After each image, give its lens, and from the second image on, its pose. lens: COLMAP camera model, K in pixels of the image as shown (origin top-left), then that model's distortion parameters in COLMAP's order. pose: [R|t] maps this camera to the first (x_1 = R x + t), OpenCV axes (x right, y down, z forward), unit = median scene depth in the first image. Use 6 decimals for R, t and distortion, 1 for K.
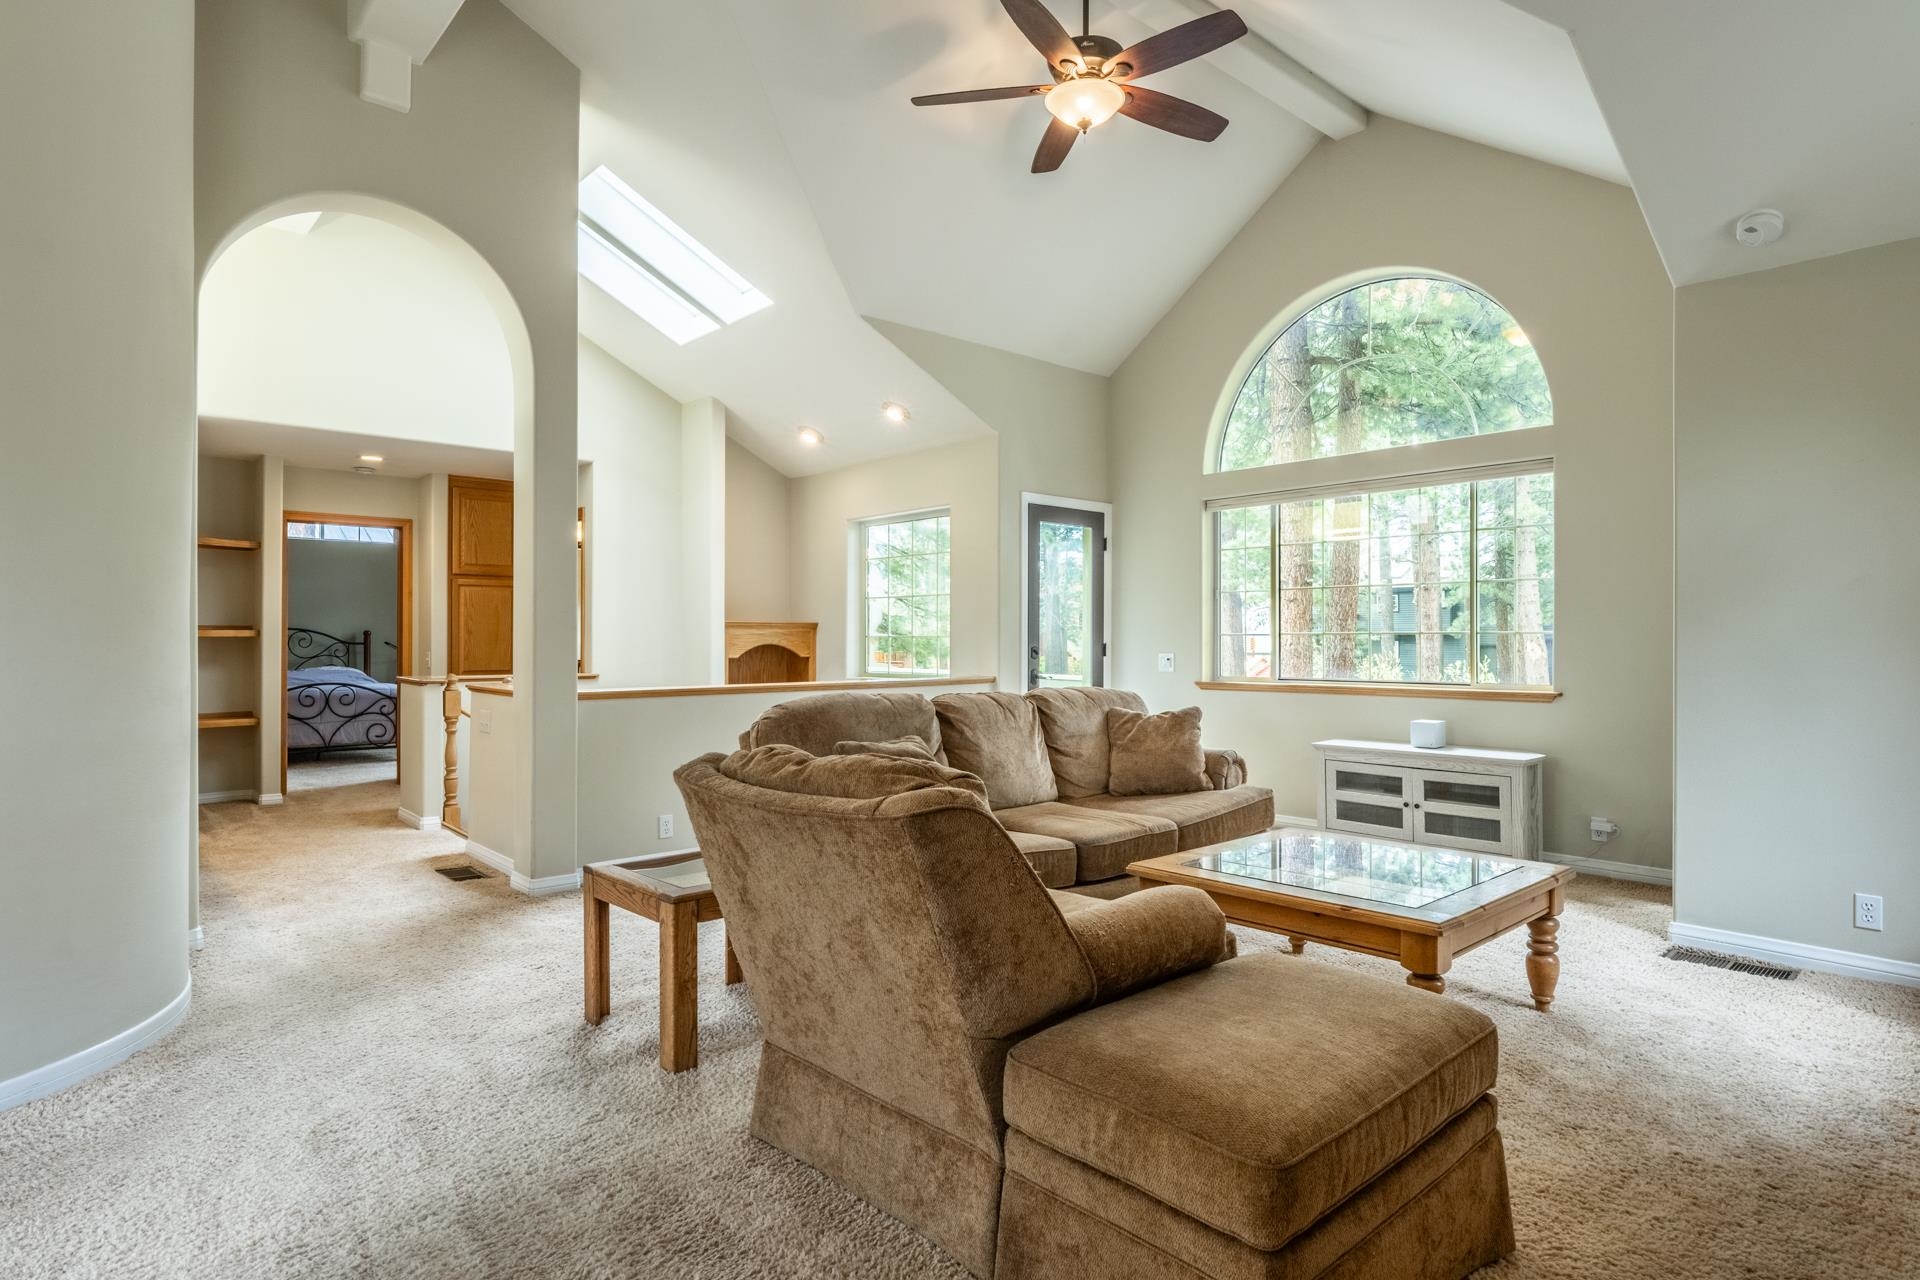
lens RADIAL K [[1042.7, 0, 958.8], [0, 1042.7, 633.4], [0, 0, 1]] dist [0.003671, 0.000732]
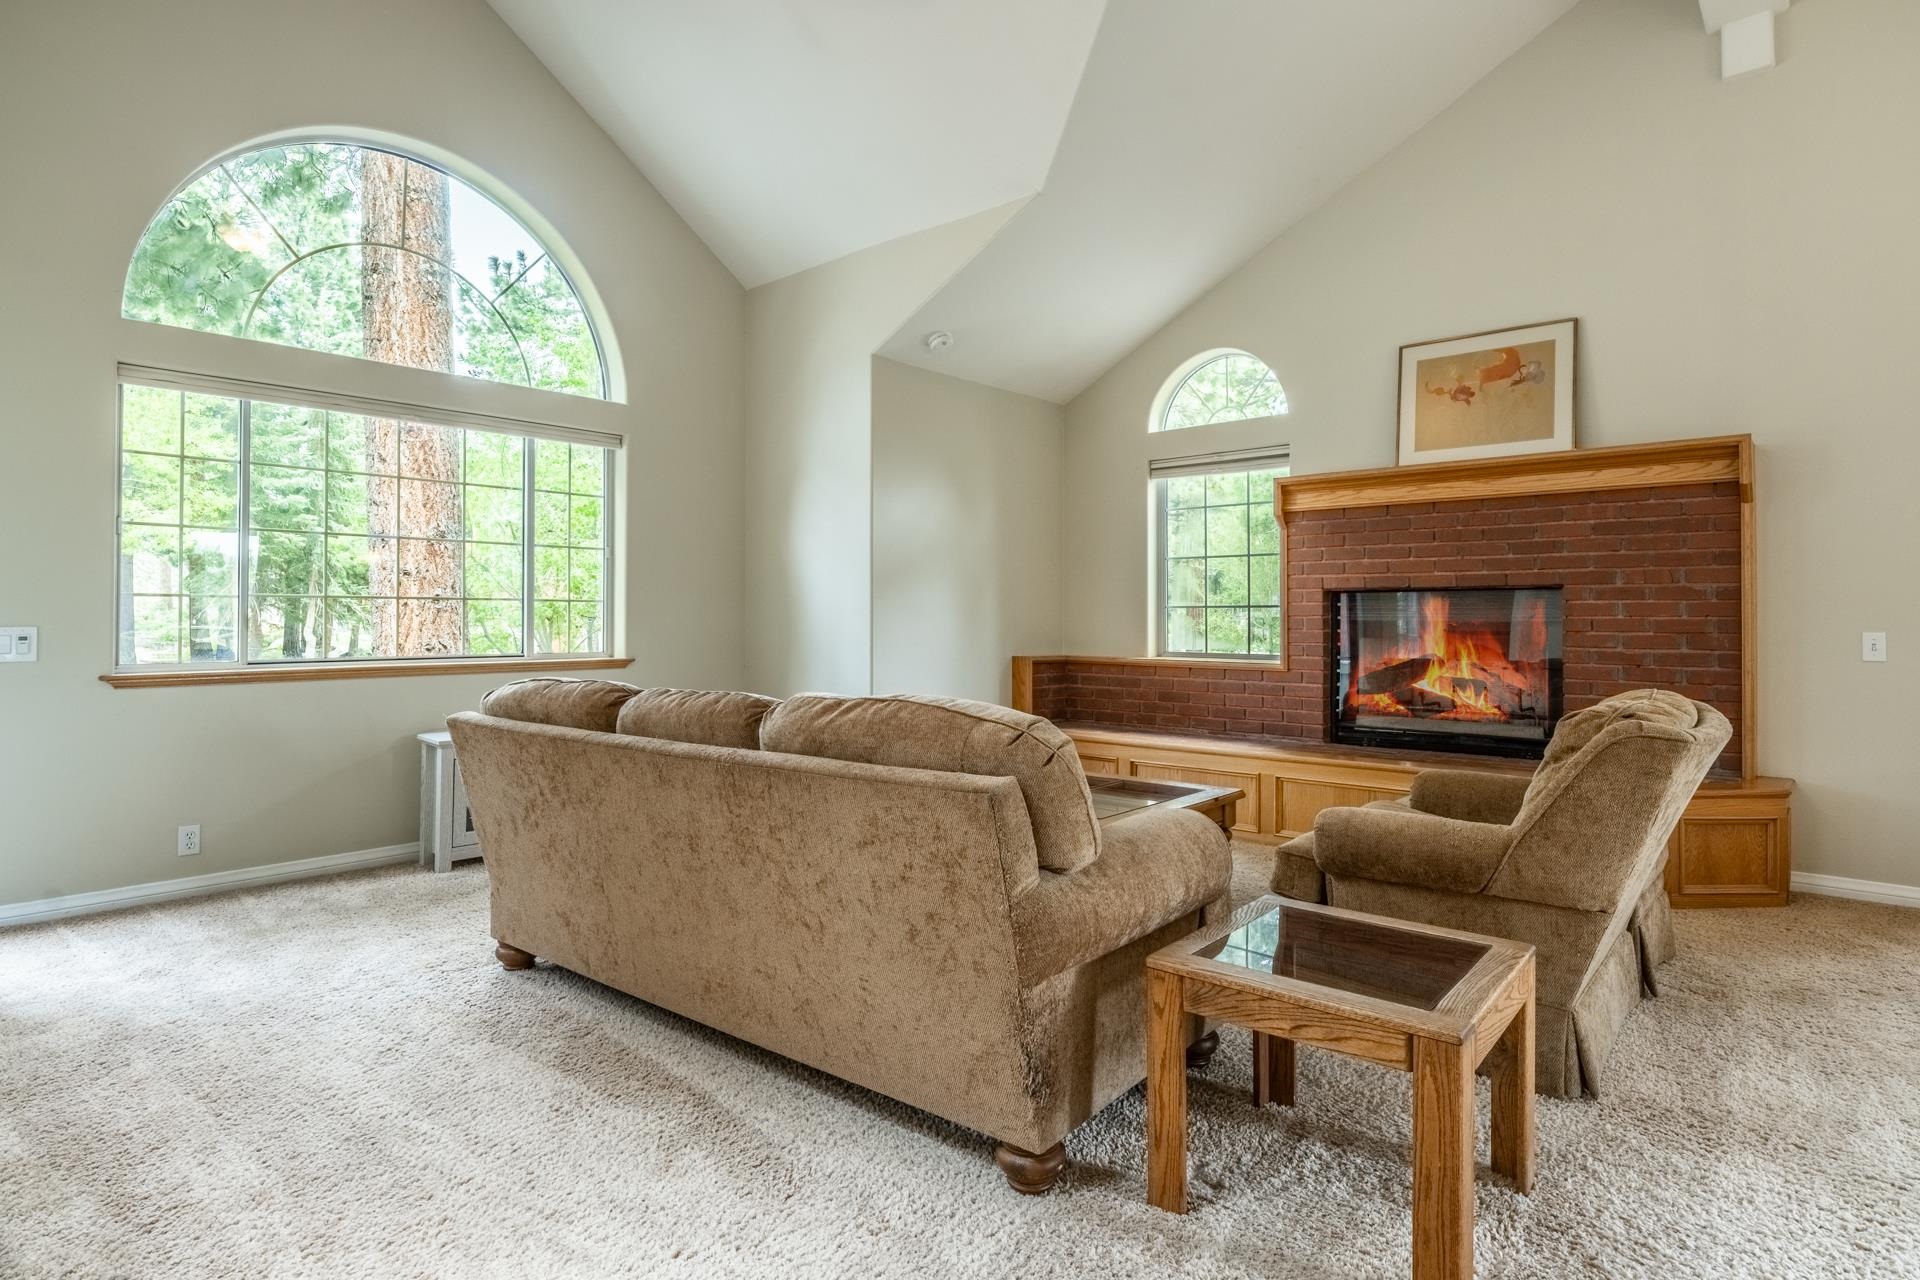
lens RADIAL K [[1023.9, 0, 968.8], [0, 1023.9, 609.0], [0, 0, 1]] dist [-0.001110, -0.000832]
pose [[-0.124587, 0.006788, 0.992185, -0.363821], [-0.013119, 0.999878, -0.008488, 0.008145], [-0.992122, -0.014074, -0.124483, 0.570565]]
